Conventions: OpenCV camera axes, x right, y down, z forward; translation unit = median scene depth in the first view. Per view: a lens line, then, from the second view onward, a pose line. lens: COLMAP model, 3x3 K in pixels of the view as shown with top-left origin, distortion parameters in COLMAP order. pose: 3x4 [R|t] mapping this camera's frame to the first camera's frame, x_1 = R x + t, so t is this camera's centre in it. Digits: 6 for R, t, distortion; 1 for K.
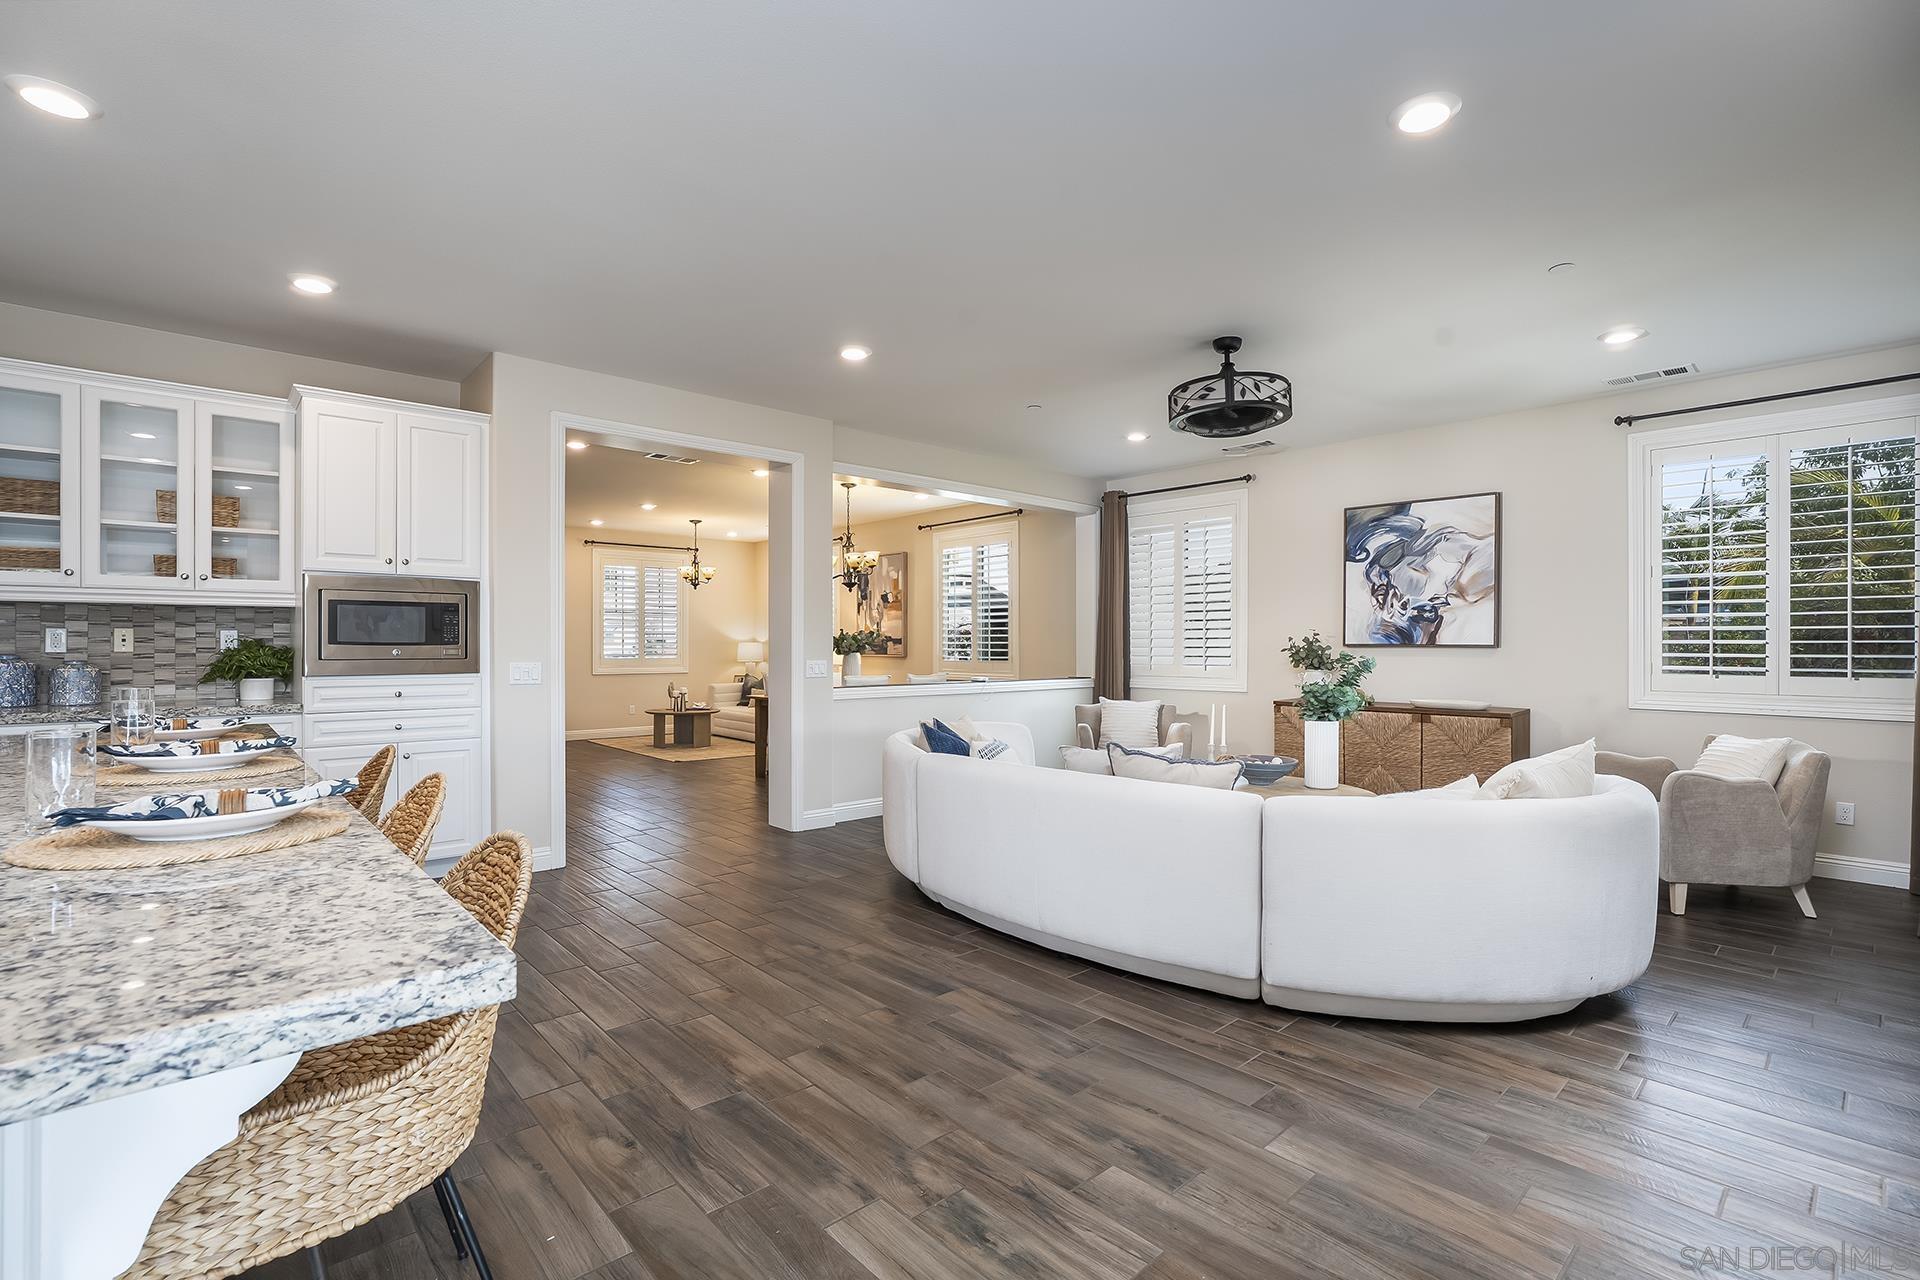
lens RADIAL K [[870.8, 0, 955.2], [0, 870.8, 645.7], [0, 0, 1]] dist [-0.043362, 0.016641]
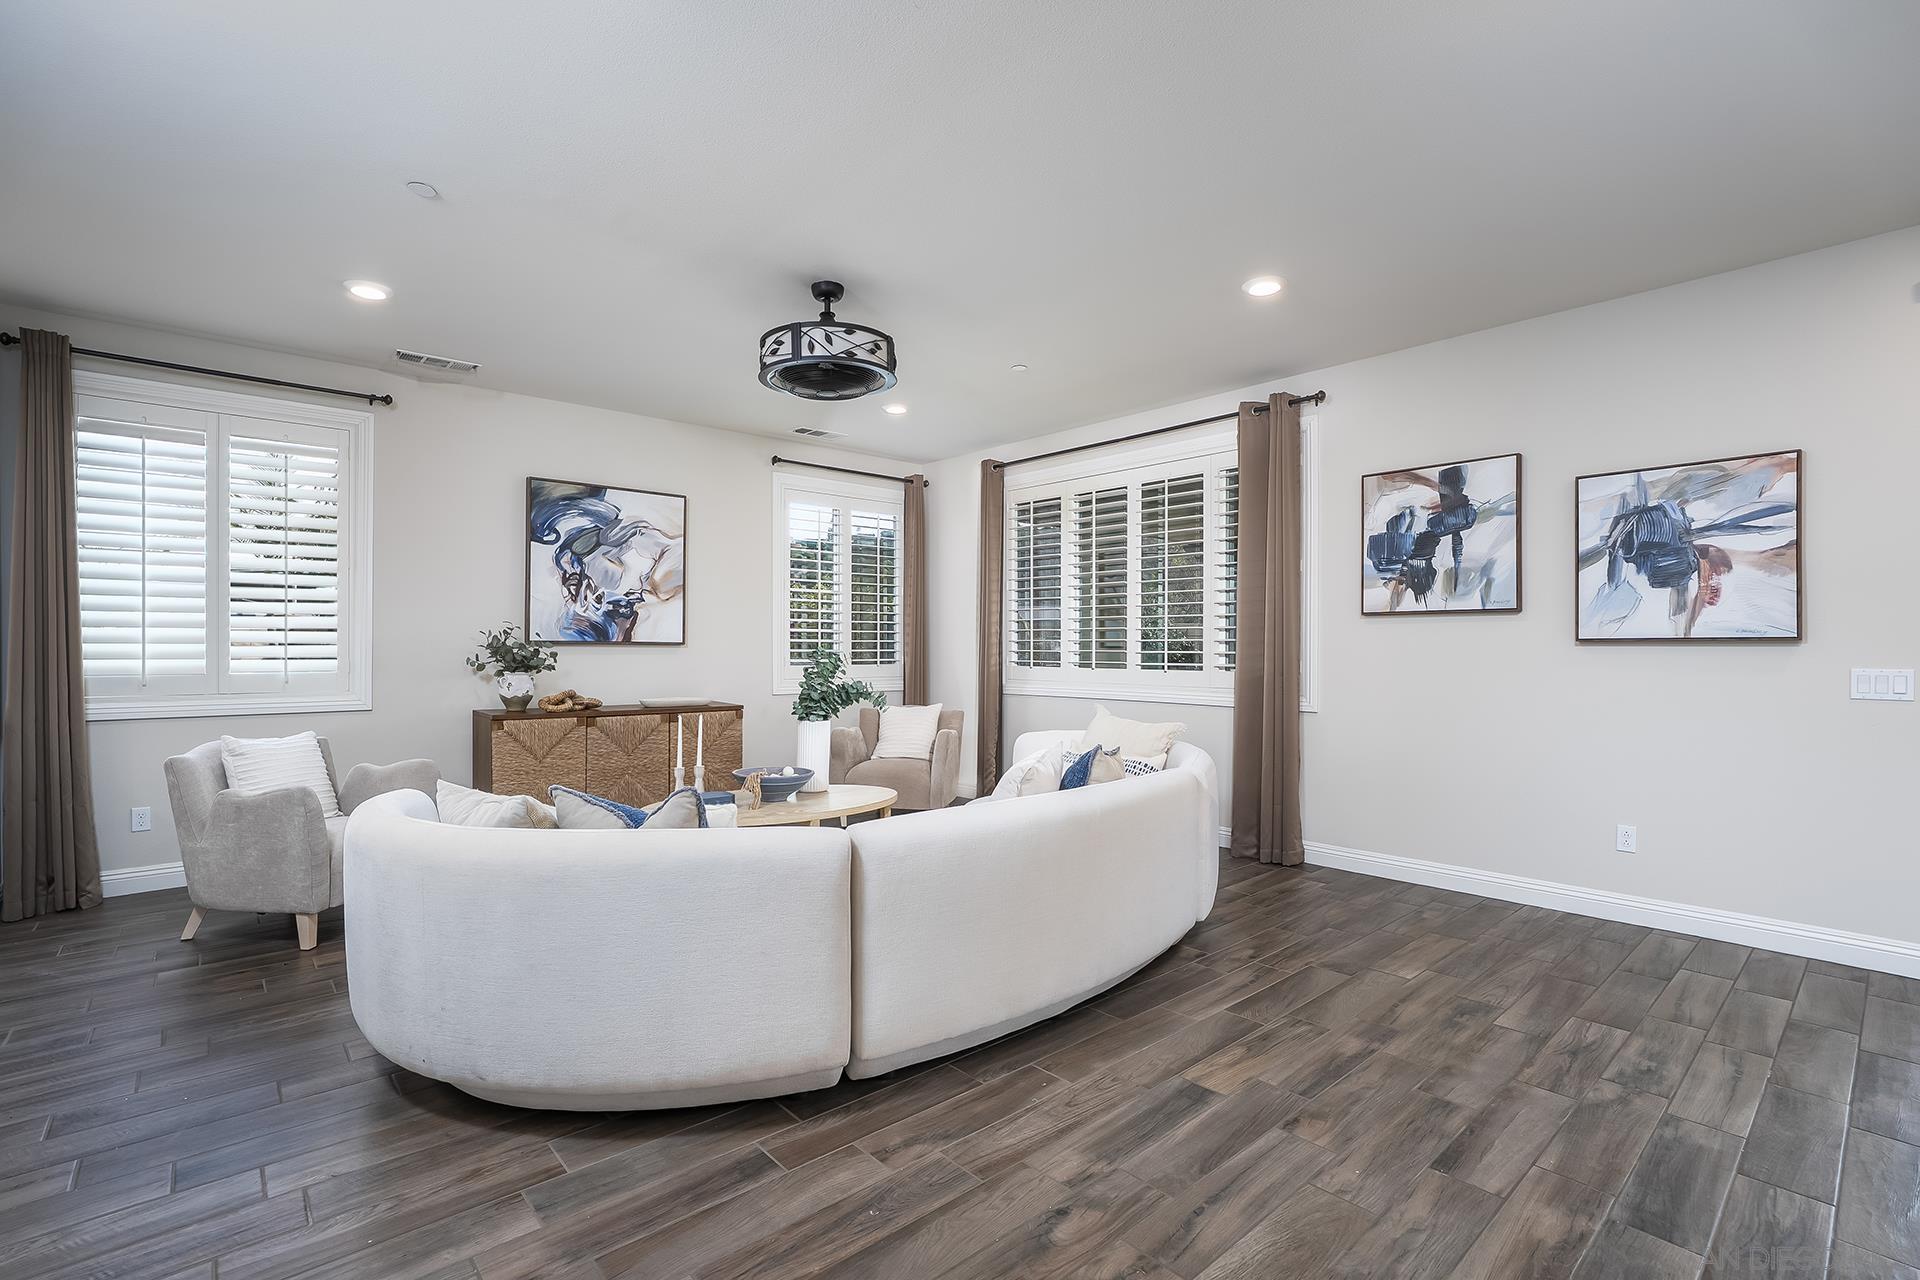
lens RADIAL K [[870.8, 0, 955.2], [0, 870.8, 645.7], [0, 0, 1]] dist [-0.043362, 0.016641]
pose [[0.013338, 0.002372, 0.999908, -0.548854], [-0.000305, 0.999997, -0.002368, 0.007372], [-0.999911, -0.000274, 0.013339, 0.857133]]
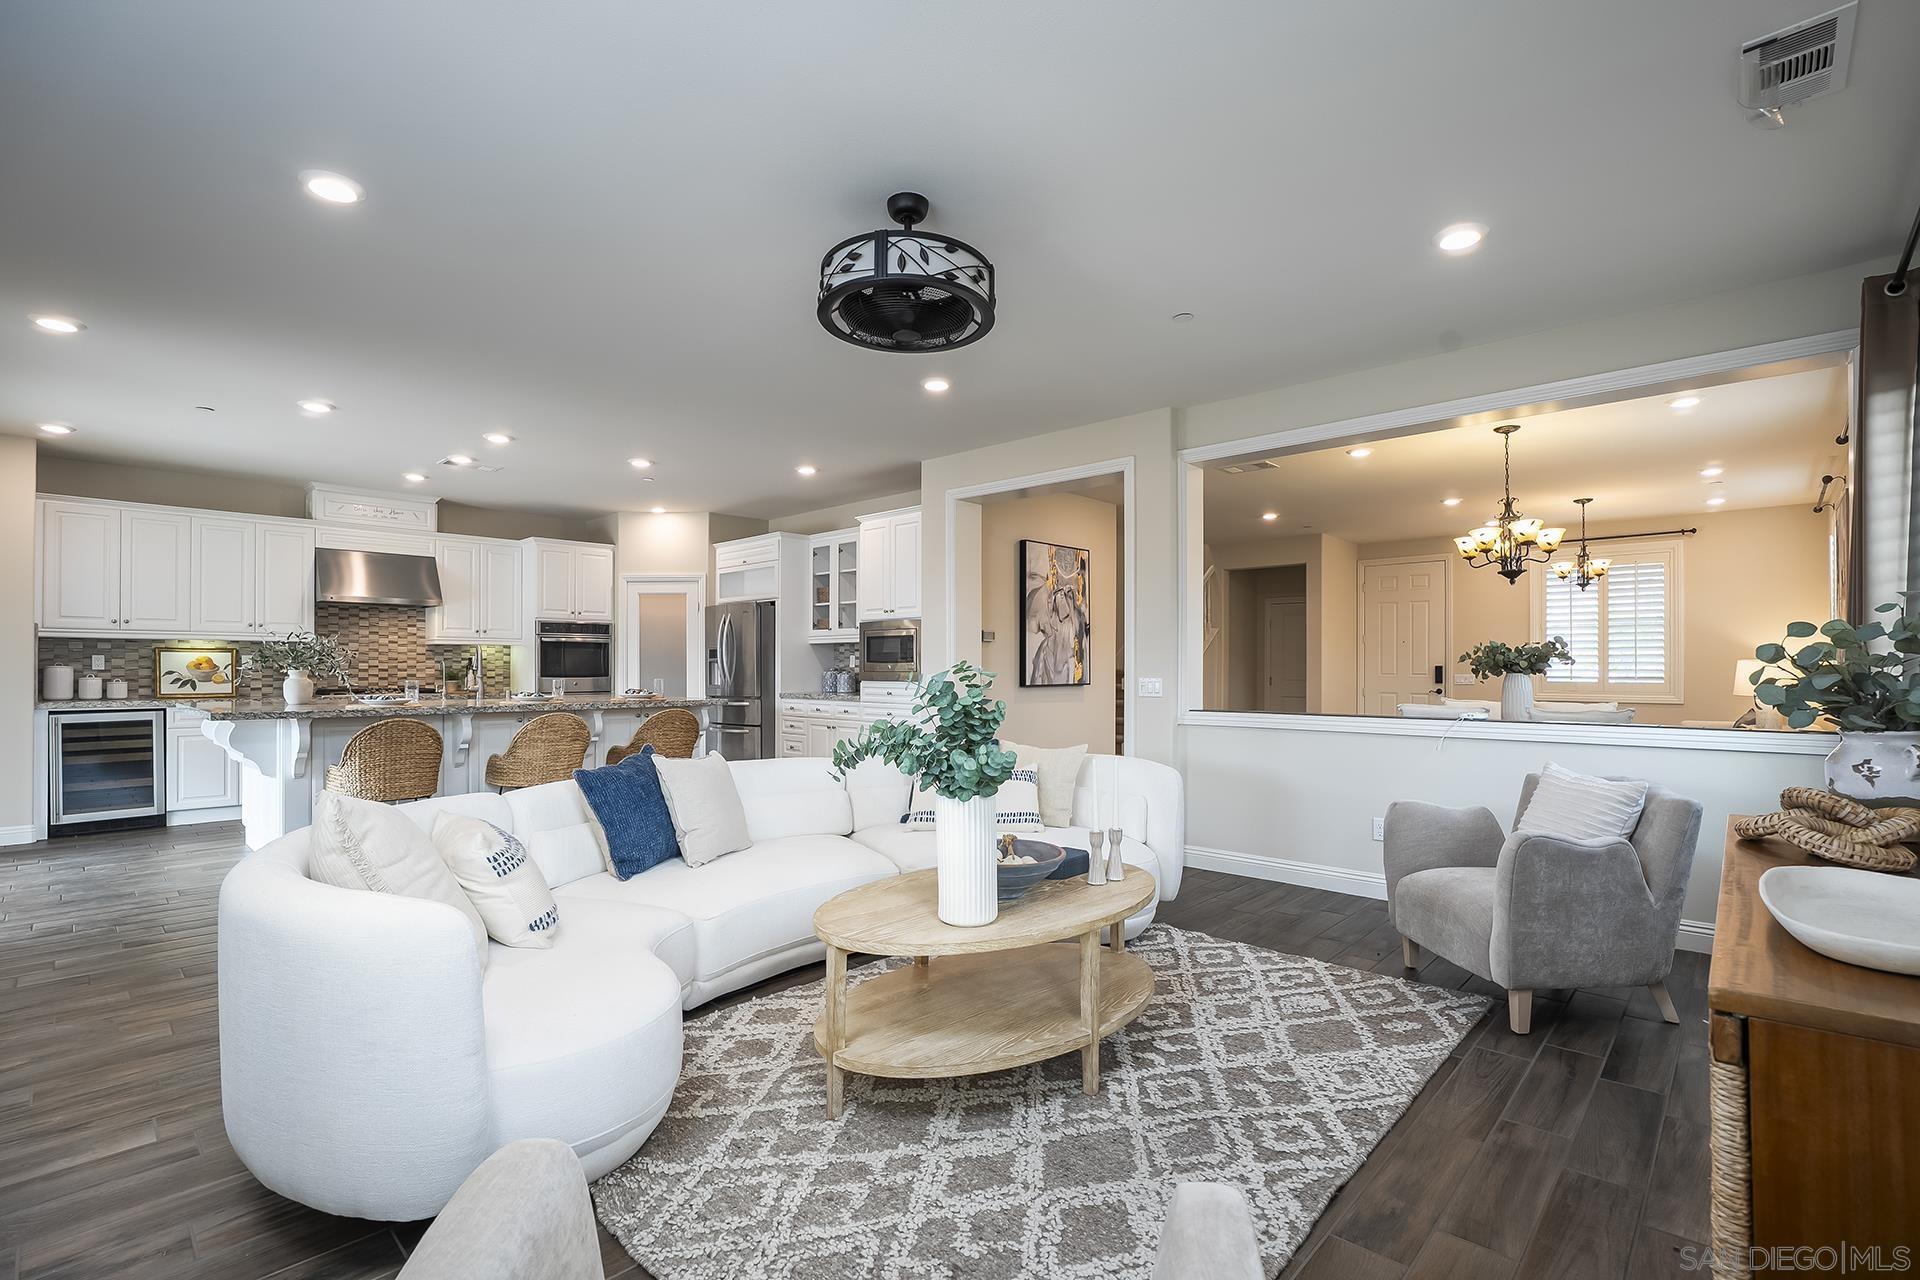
lens RADIAL K [[876.6, 0, 955.5], [0, 876.6, 661.4], [0, 0, 1]] dist [-0.040105, 0.016079]
pose [[0.076494, -0.007777, -0.997040, 0.985816], [-0.003300, 0.999962, -0.008053, 0.009323], [0.997065, 0.003906, 0.076465, 0.979814]]
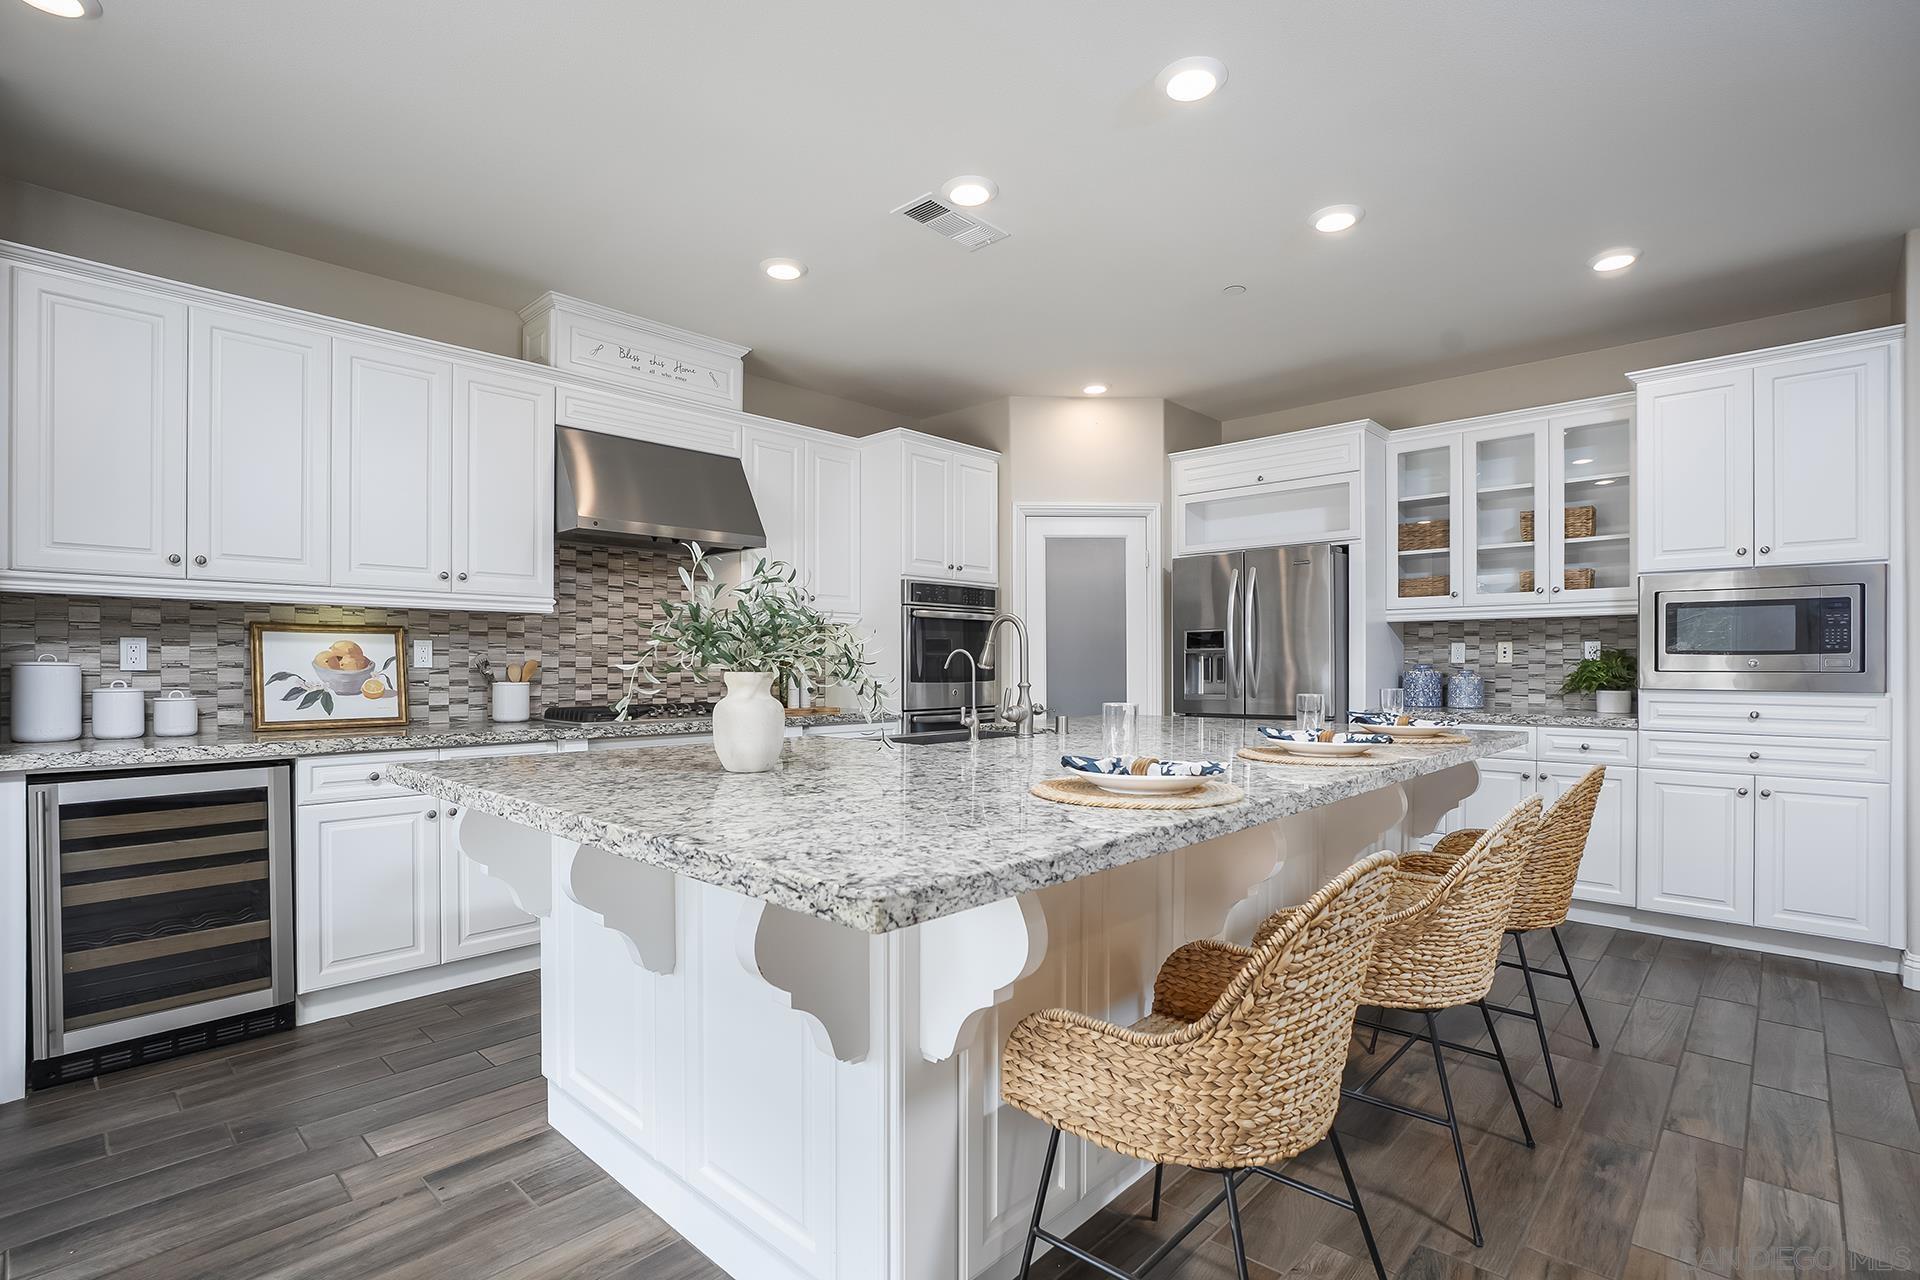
lens RADIAL K [[907.1, 0, 961.6], [0, 907.1, 668.0], [0, 0, 1]] dist [-0.039669, 0.017424]
pose [[0.082023, 0.003718, -0.996624, 0.120385], [-0.002433, 0.999991, 0.003530, 0.010842], [0.996627, 0.002135, 0.082031, 0.183552]]
